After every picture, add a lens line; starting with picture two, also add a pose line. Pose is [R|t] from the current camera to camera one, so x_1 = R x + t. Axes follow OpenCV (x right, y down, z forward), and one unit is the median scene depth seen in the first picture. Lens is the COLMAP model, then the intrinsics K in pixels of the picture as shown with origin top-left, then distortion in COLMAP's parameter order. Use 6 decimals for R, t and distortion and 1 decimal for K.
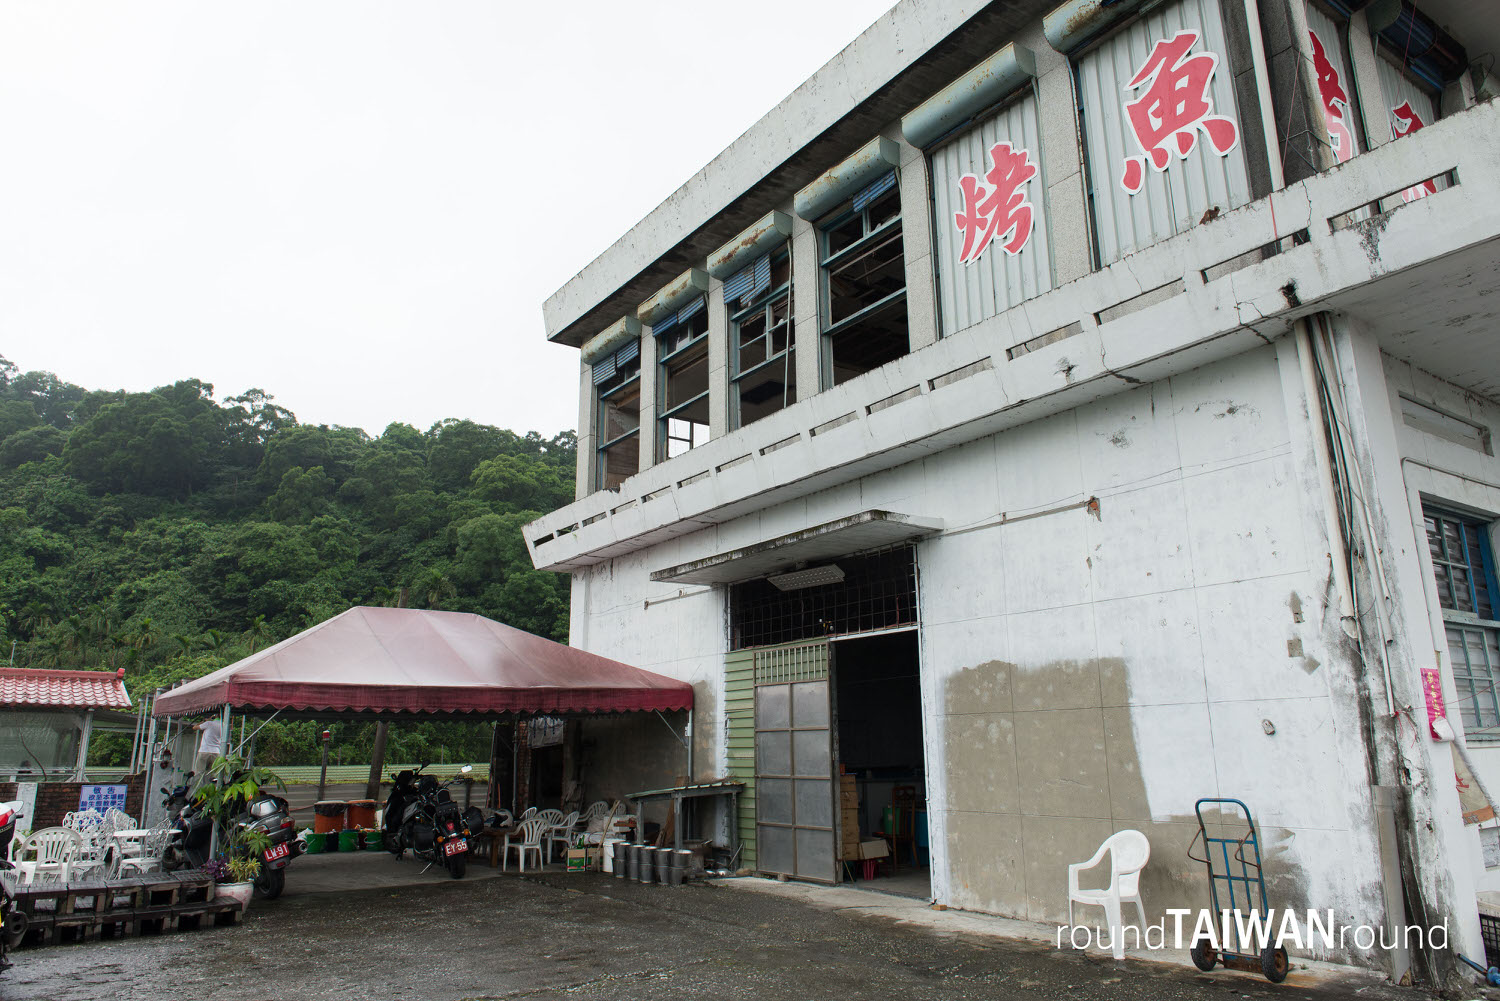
lens RADIAL K [[1017.3, 0, 751.3], [0, 1017.3, 485.4], [0, 0, 1]] dist [-0.015321, -0.008303]
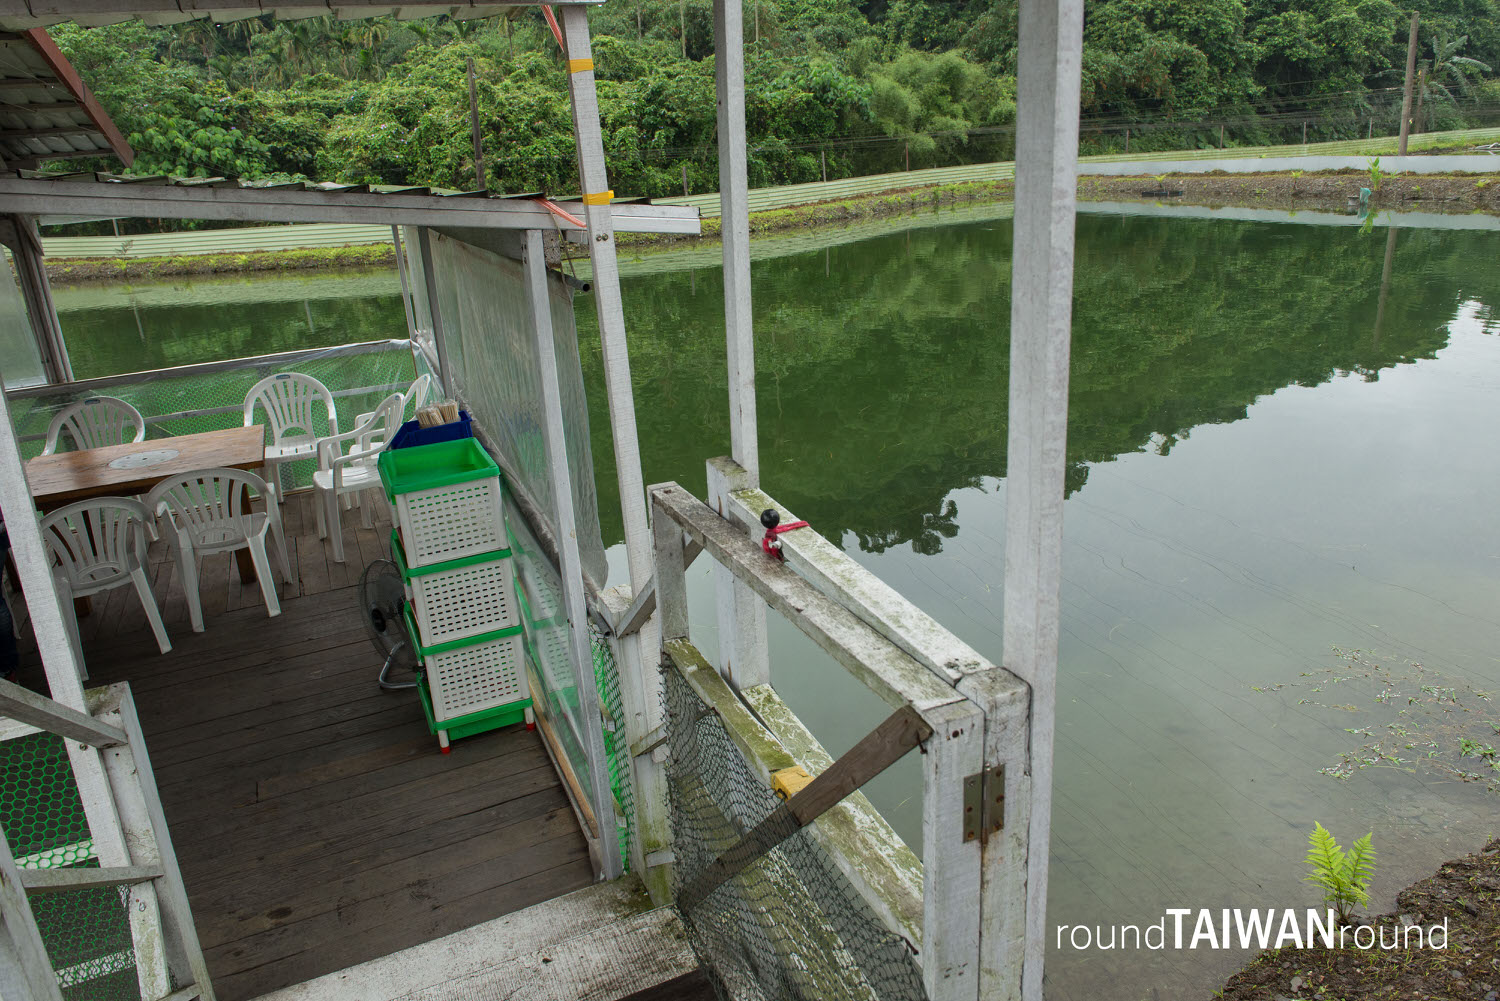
lens RADIAL K [[1017.3, 0, 739.7], [0, 1017.3, 480.0], [0, 0, 1]] dist [-0.015321, -0.008303]
pose [[0.969957, 0.018265, -0.242591, -0.116205], [0.117360, 0.838342, 0.532362, 0.048578], [0.213098, -0.544838, 0.811012, 0.210879]]
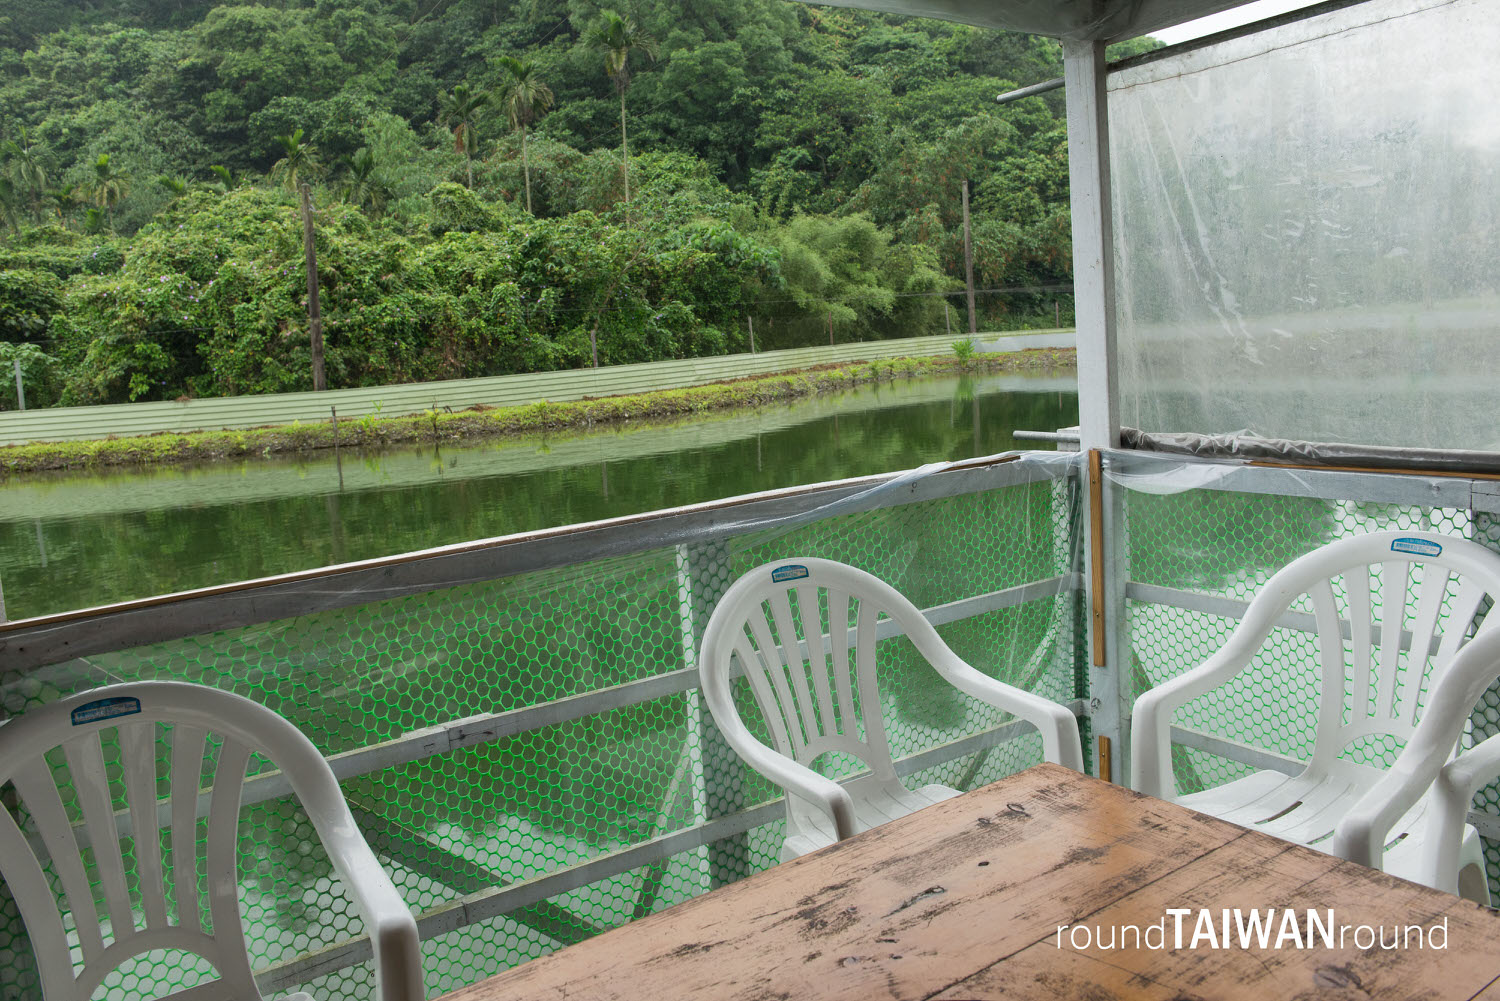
lens RADIAL K [[1173.8, 0, 743.2], [0, 1173.8, 473.4], [0, 0, 1]] dist [-0.008416, -0.006453]
pose [[0.997410, -0.059712, -0.040104, -0.170994], [0.070171, 0.930293, 0.360044, 0.068608], [0.015809, -0.361925, 0.932073, 0.248949]]
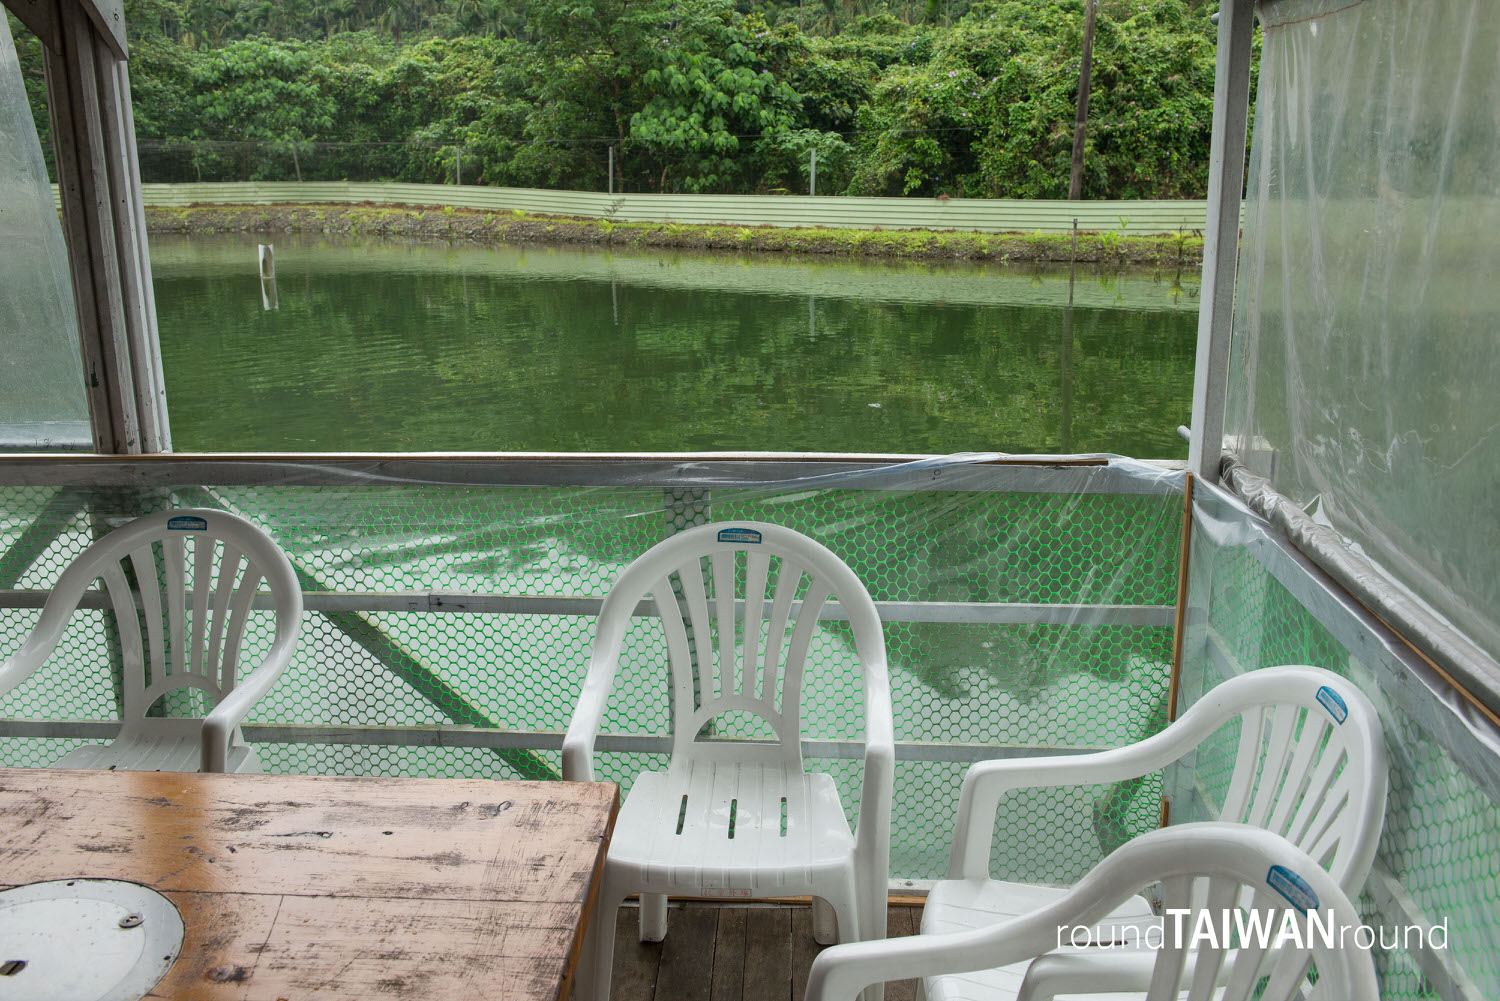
lens RADIAL K [[1238.0, 0, 745.2], [0, 1238.0, 484.3], [0, 0, 1]] dist [-0.023166, -0.006082]
pose [[0.767008, 0.159605, -0.621470, -0.153284], [0.165627, 0.886494, 0.432083, 0.066857], [0.619892, -0.434343, 0.653514, 0.254708]]
